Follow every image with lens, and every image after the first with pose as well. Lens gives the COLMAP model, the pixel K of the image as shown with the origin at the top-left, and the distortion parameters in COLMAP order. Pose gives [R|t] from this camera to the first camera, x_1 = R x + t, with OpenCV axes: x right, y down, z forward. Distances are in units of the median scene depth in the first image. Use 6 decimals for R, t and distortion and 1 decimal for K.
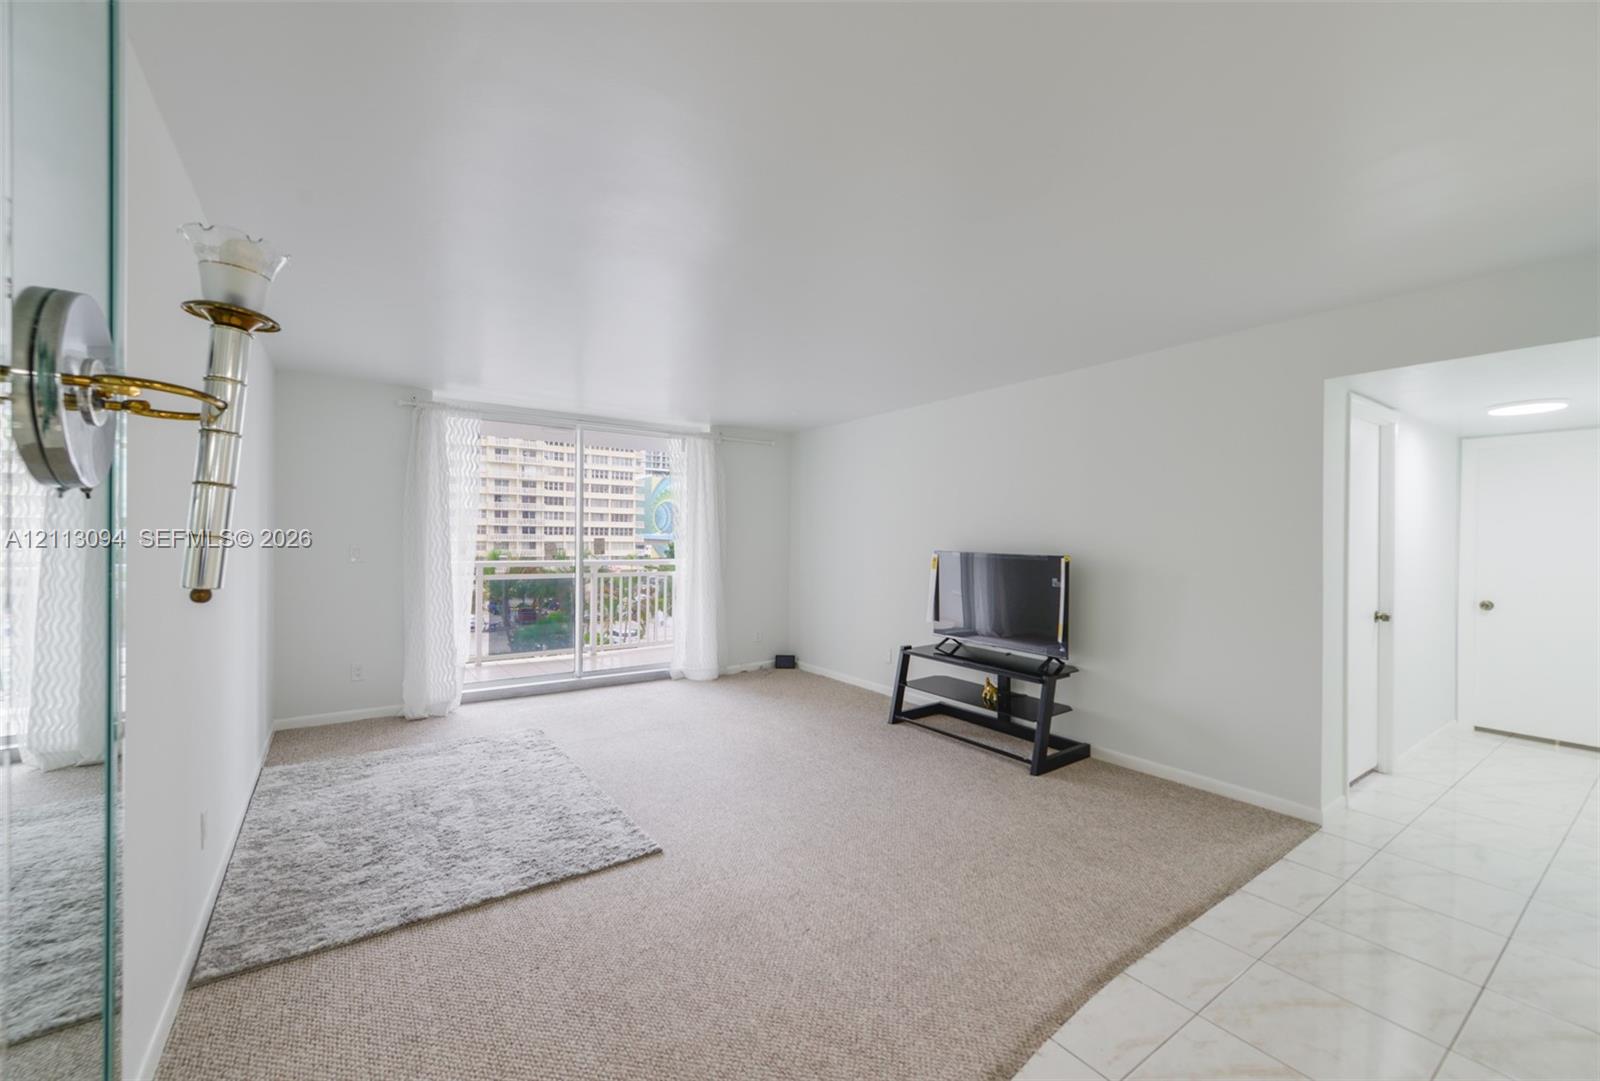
lens RADIAL K [[649.5, 0, 793.6], [0, 649.5, 535.1], [0, 0, 1]] dist [0.000564, -0.000803]
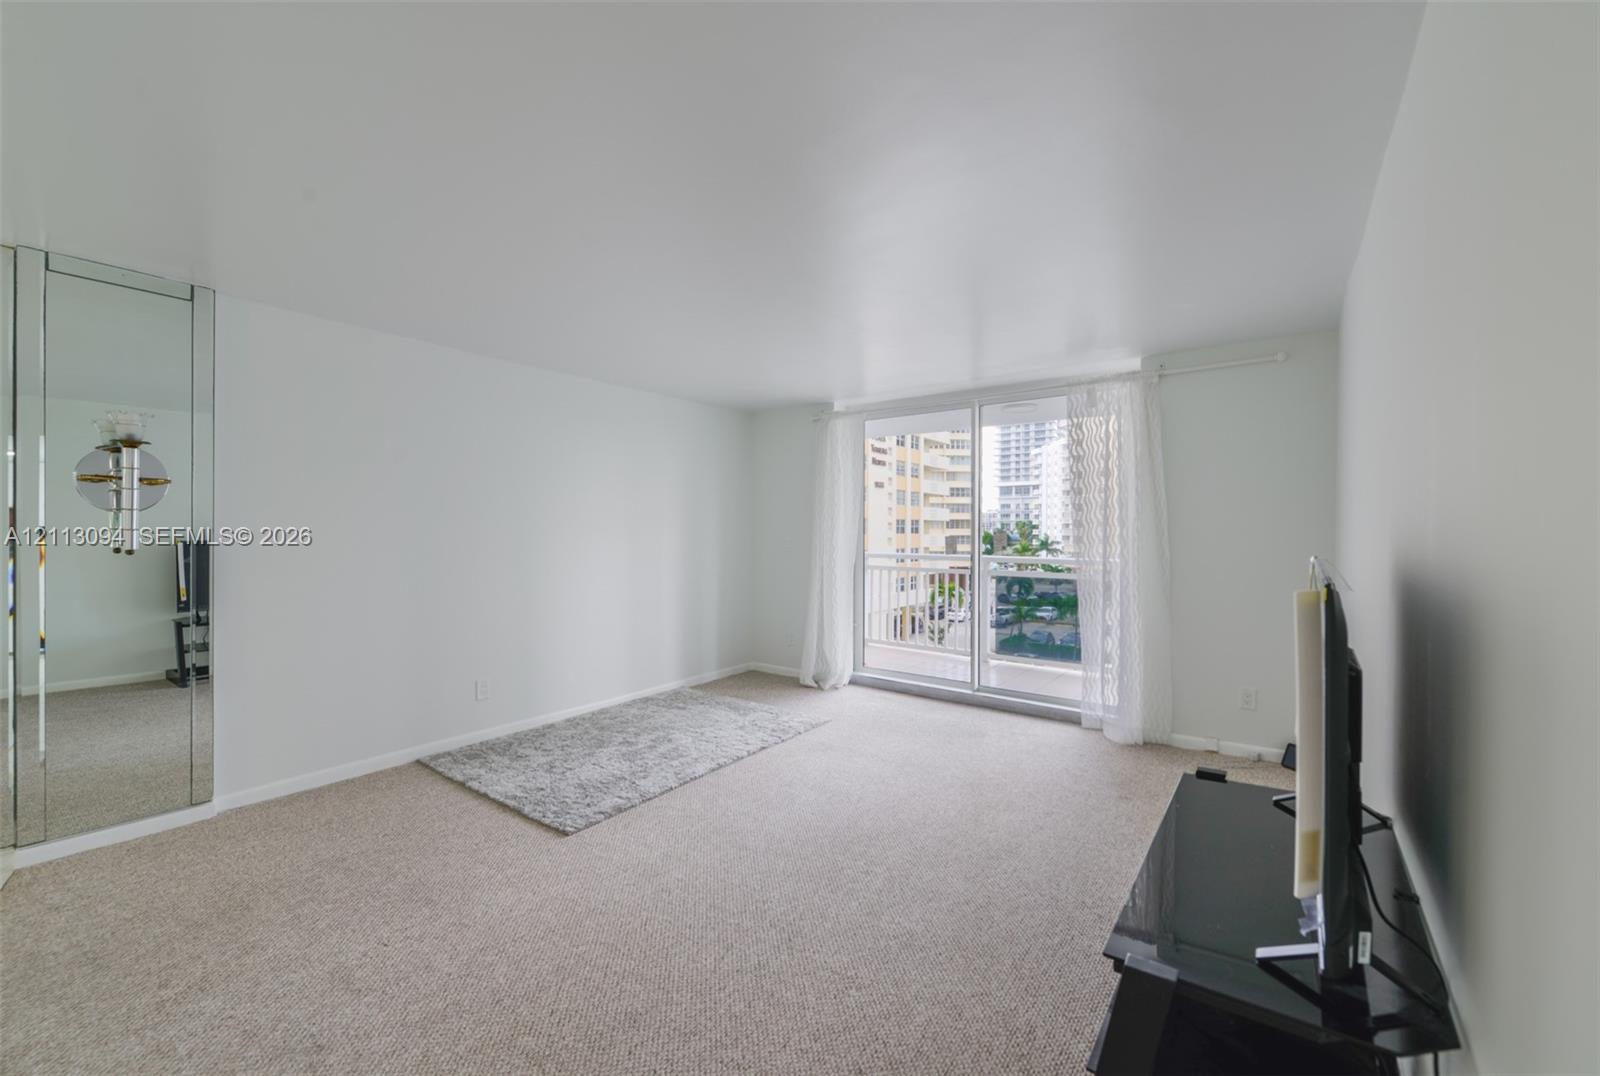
lens RADIAL K [[649.5, 0, 793.6], [0, 649.5, 532.6], [0, 0, 1]] dist [0.000564, -0.000803]
pose [[0.293746, -0.005439, -0.955868, 0.761683], [0.008618, 0.999958, -0.003041, 0.012032], [0.955845, -0.007345, 0.293780, 0.896080]]
